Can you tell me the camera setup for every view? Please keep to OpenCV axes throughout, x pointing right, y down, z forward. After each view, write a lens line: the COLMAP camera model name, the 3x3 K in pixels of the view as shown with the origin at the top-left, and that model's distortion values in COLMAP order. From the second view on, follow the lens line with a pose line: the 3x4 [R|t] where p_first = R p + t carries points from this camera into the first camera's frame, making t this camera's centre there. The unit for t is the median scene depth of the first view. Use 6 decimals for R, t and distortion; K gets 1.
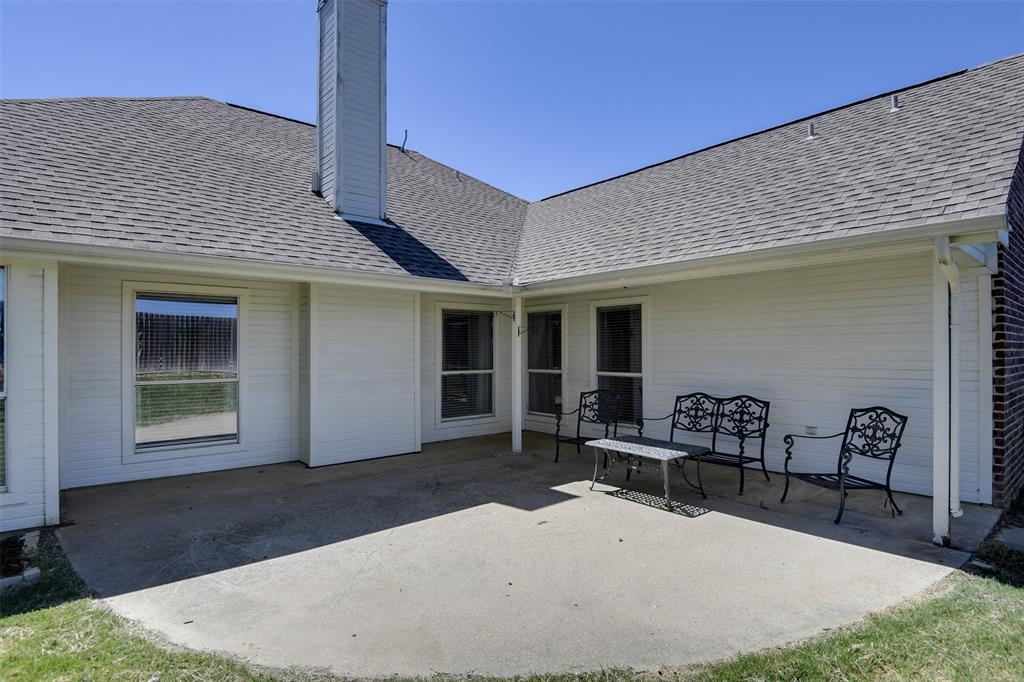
lens RADIAL K [[541.4, 0, 512.9], [0, 541.4, 342.9], [0, 0, 1]] dist [-0.030611, -0.002420]
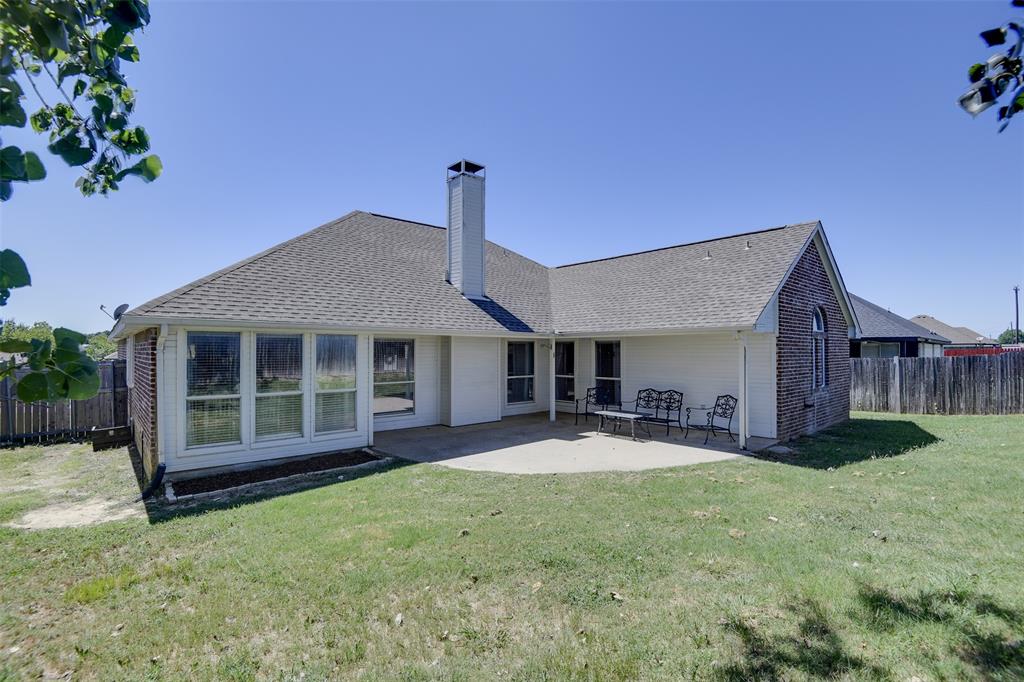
lens RADIAL K [[483.2, 0, 509.8], [0, 483.2, 340.3], [0, 0, 1]] dist [-0.025616, -0.007167]
pose [[0.999810, 0.003528, 0.019159, -0.199427], [-0.003339, 0.999946, -0.009867, -0.064901], [-0.019193, 0.009802, 0.999768, -0.746666]]
